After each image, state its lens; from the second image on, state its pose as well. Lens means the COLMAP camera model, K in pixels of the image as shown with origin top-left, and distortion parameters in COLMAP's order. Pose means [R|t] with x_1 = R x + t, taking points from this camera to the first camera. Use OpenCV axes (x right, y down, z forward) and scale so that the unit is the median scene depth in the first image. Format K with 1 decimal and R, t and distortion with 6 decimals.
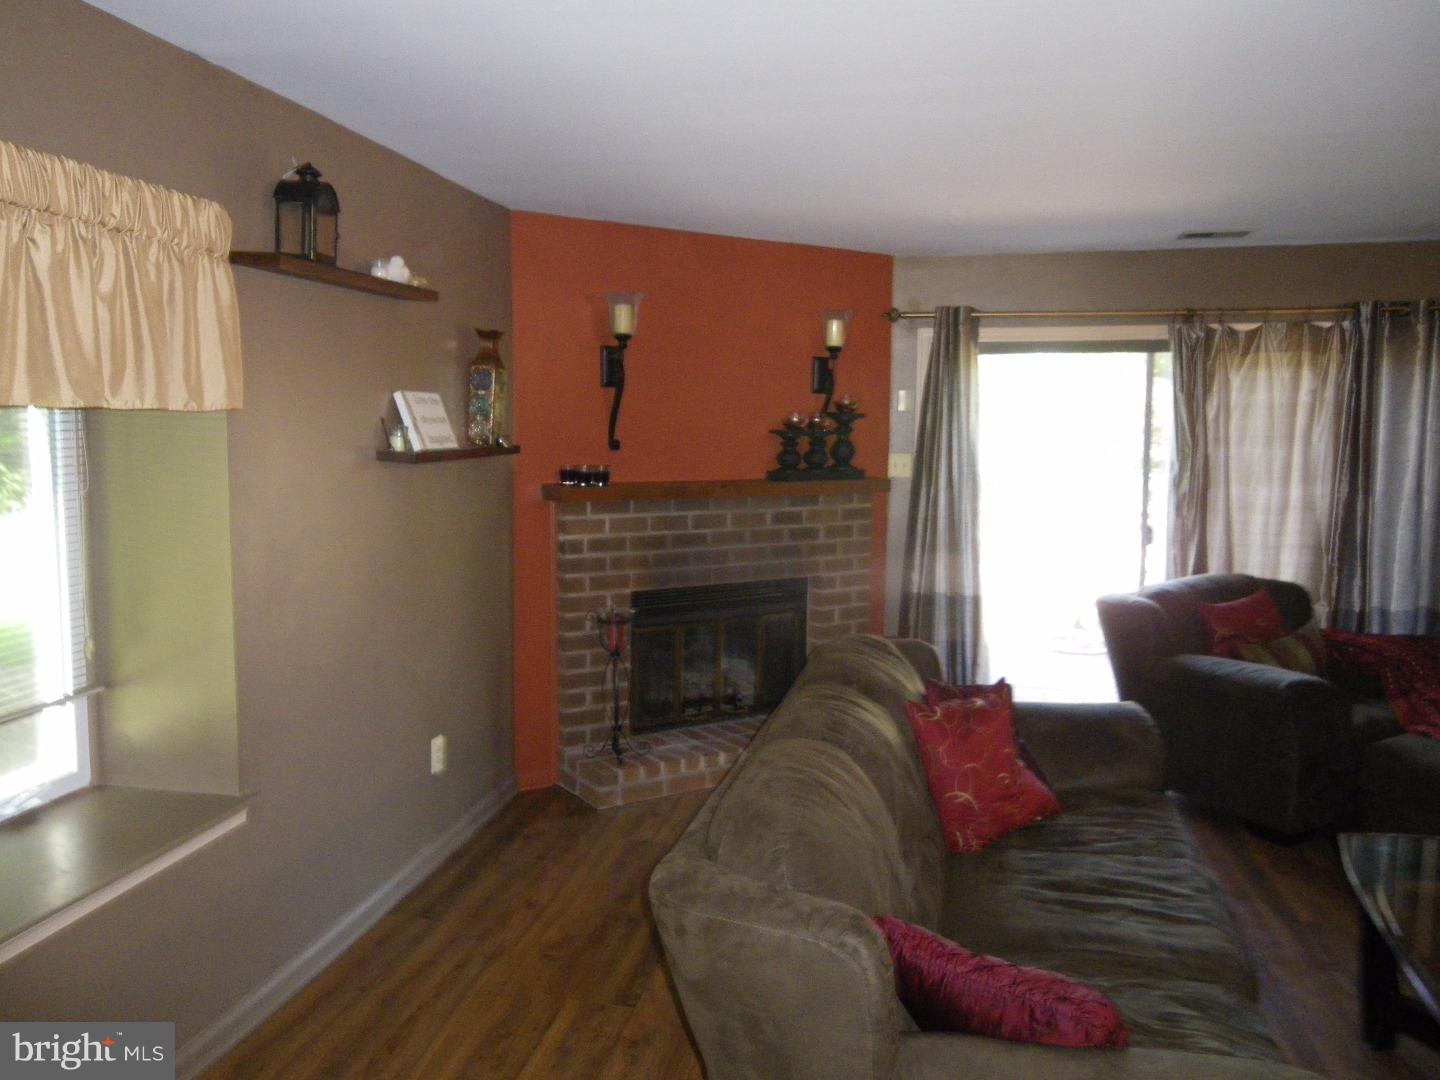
lens RADIAL K [[1158.2, 0, 714.3], [0, 1158.2, 536.6], [0, 0, 1]] dist [0.003472, -0.003167]
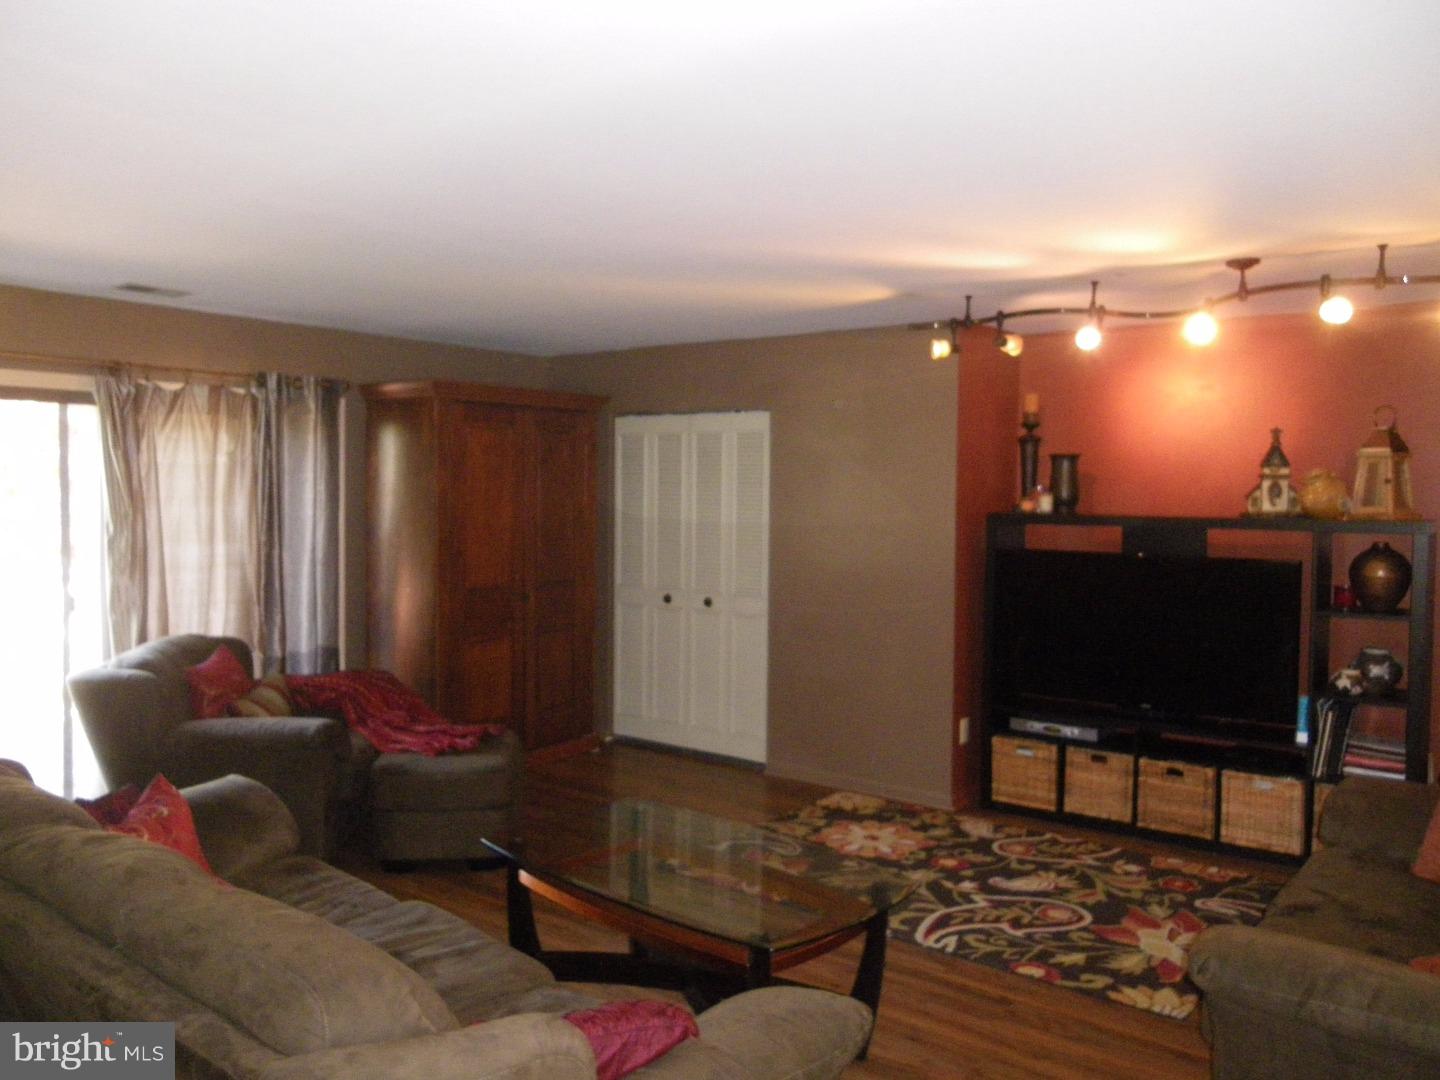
lens RADIAL K [[1158.2, 0, 715.3], [0, 1158.2, 540.1], [0, 0, 1]] dist [0.003472, -0.003167]
pose [[0.437819, -0.029129, 0.898591, -0.236545], [0.064008, 0.997949, 0.001164, -0.019825], [-0.896782, 0.057007, 0.438785, 0.149334]]
